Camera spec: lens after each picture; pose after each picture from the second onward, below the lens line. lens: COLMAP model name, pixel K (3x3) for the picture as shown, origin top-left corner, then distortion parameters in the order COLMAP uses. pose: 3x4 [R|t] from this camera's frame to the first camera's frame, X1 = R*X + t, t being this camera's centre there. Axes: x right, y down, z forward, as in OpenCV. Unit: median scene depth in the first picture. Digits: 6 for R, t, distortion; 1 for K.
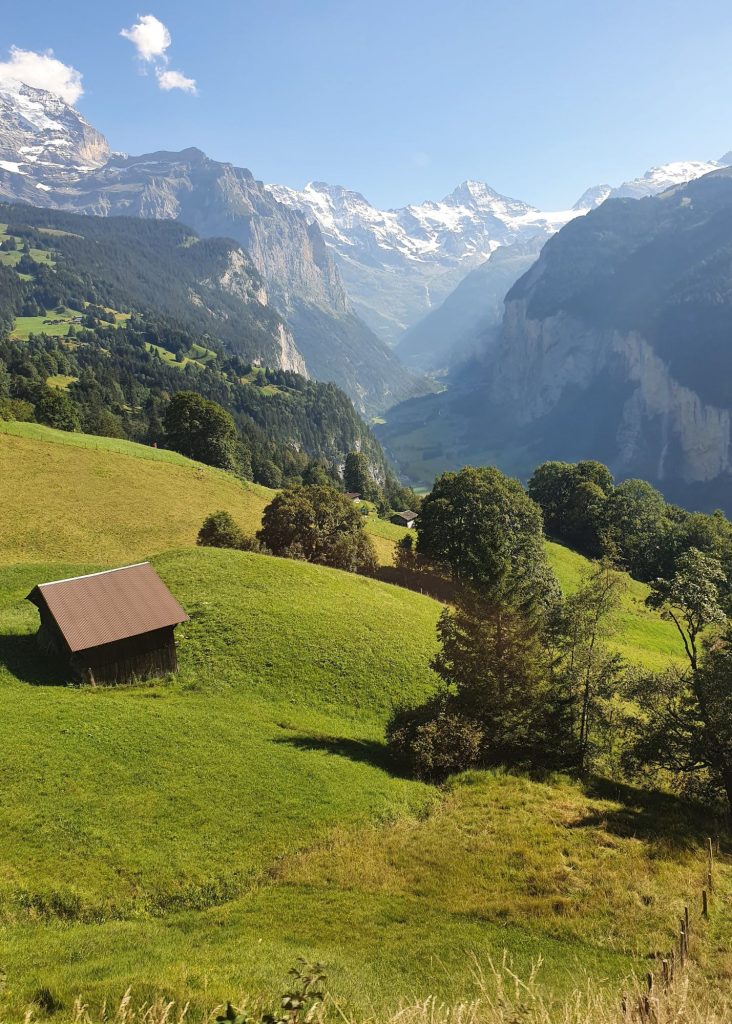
lens RADIAL K [[812.2, 0, 339.6], [0, 812.2, 514.0], [0, 0, 1]] dist [-0.010578, 0.025974]
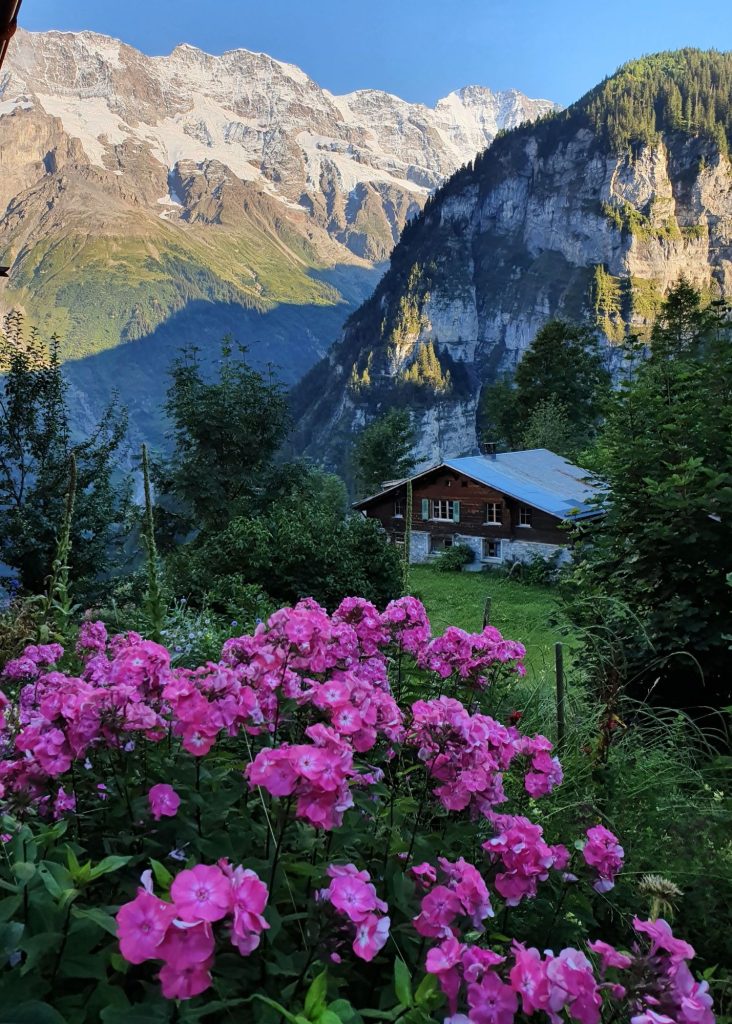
lens RADIAL K [[812.2, 0, 347.7], [0, 812.2, 522.8], [0, 0, 1]] dist [-0.010578, 0.025974]
pose [[0.921022, 0.098573, -0.376831, 0.117684], [-0.112914, 0.993474, -0.016097, -0.128951], [0.372786, 0.057375, 0.926142, 0.531184]]
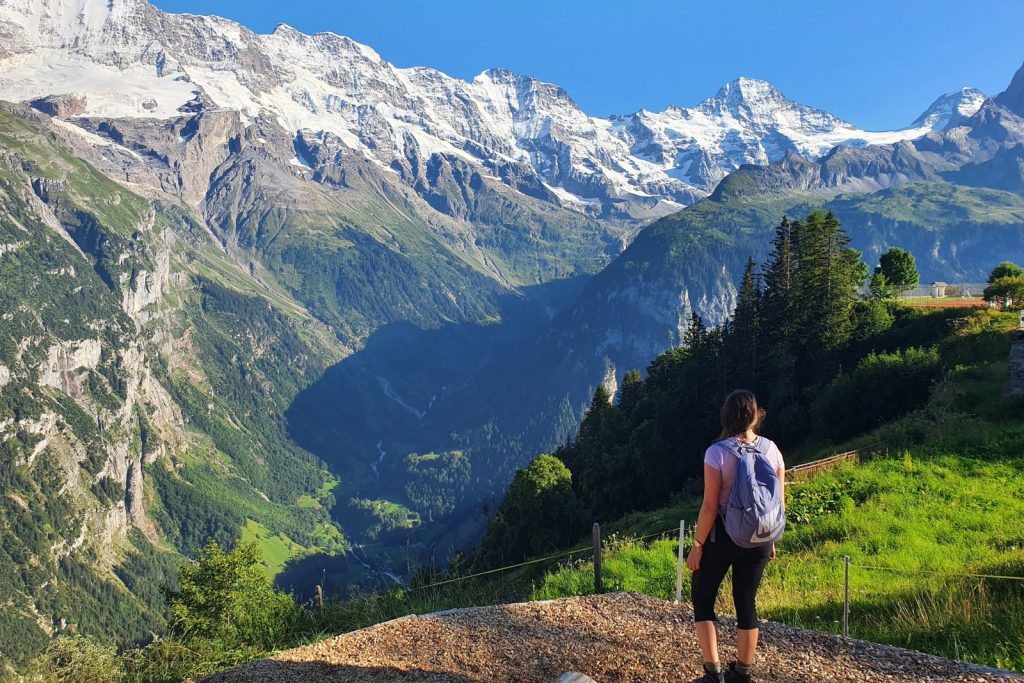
lens RADIAL K [[786.4, 0, 495.4], [0, 786.4, 367.9], [0, 0, 1]] dist [0.013393, 0.008426]
pose [[0.981148, 0.088247, -0.171934, 0.102243], [-0.102261, 0.991970, -0.074417, -0.123397], [0.163987, 0.090596, 0.982294, 0.400089]]
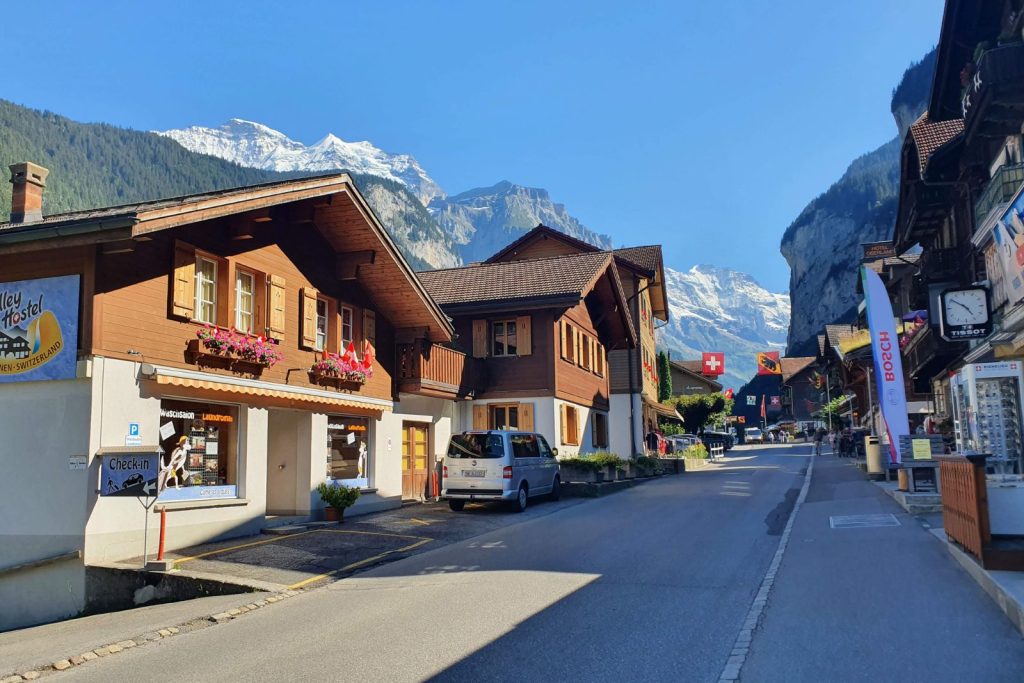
lens RADIAL K [[786.4, 0, 488.5], [0, 786.4, 359.7], [0, 0, 1]] dist [0.013393, 0.008426]
pose [[0.939842, 0.022665, -0.340858, 0.055182], [-0.127879, 0.948591, -0.289522, 0.007920], [0.316772, 0.315693, 0.894423, 0.105140]]
